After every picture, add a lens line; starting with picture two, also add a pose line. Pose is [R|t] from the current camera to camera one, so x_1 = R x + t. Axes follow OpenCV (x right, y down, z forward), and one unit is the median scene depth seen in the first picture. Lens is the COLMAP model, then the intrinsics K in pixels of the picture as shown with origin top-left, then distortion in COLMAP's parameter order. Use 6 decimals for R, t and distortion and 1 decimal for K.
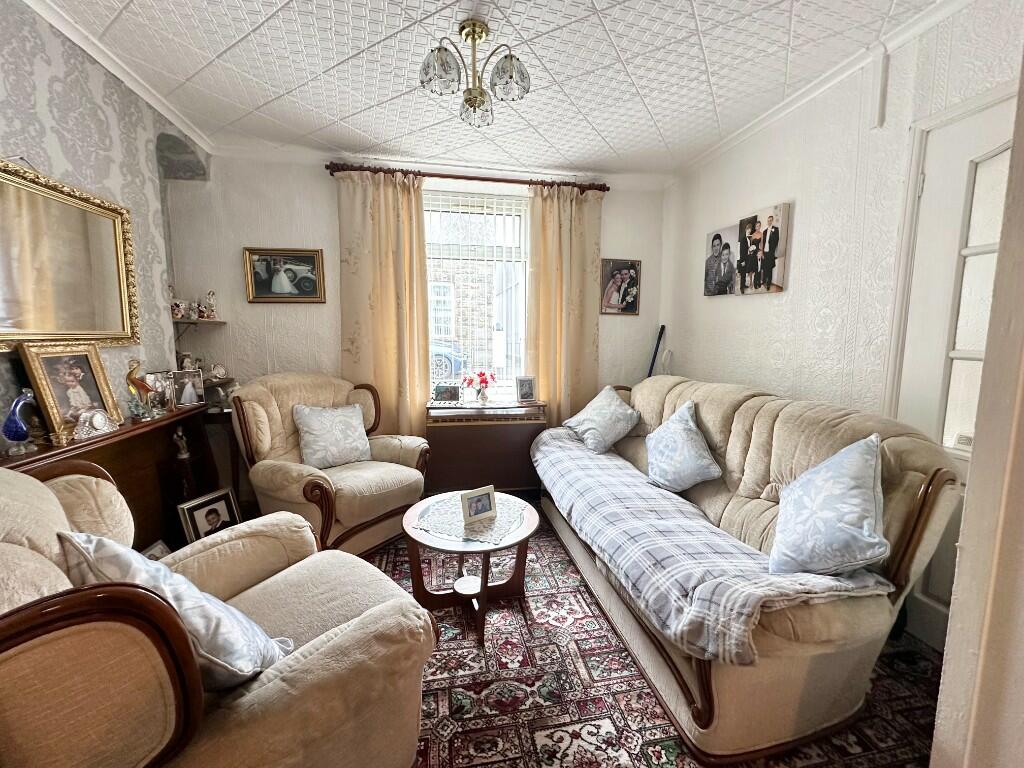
lens RADIAL K [[411.7, 0, 510.7], [0, 411.7, 377.9], [0, 0, 1]] dist [0.000801, -0.000058]
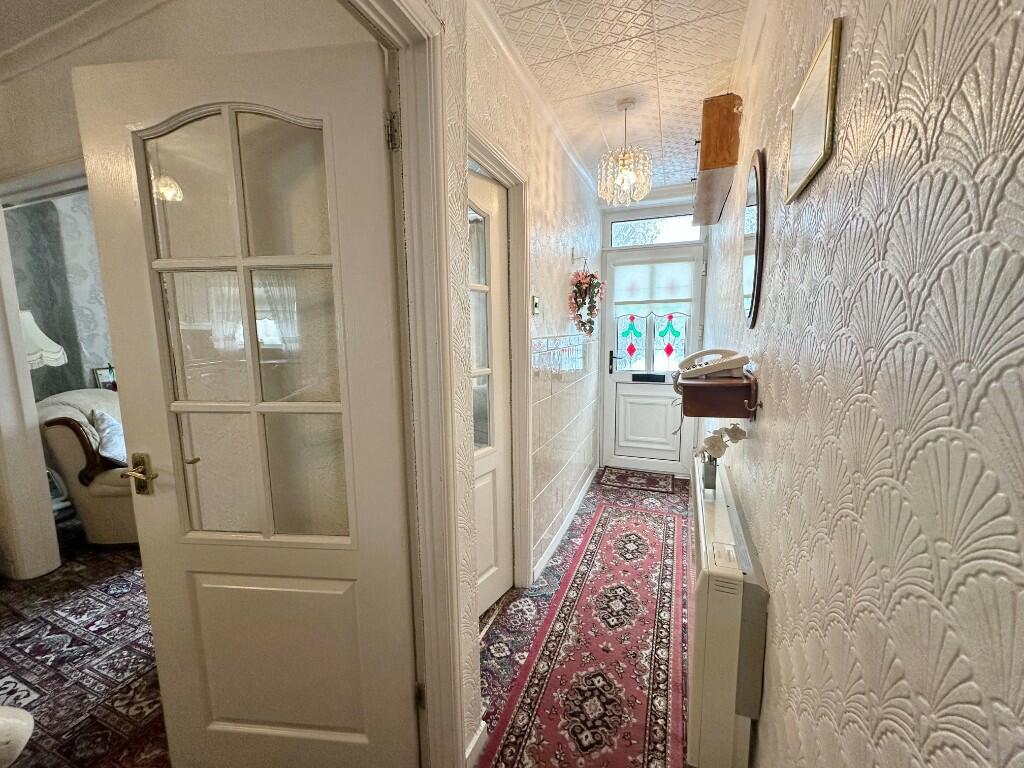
lens RADIAL K [[411.7, 0, 508.7], [0, 411.7, 383.7], [0, 0, 1]] dist [0.000801, -0.000058]
pose [[0.840277, 0.070604, -0.537541, 1.804583], [-0.050080, 0.997353, 0.052713, -0.175832], [0.539840, -0.017374, 0.841589, 0.699223]]
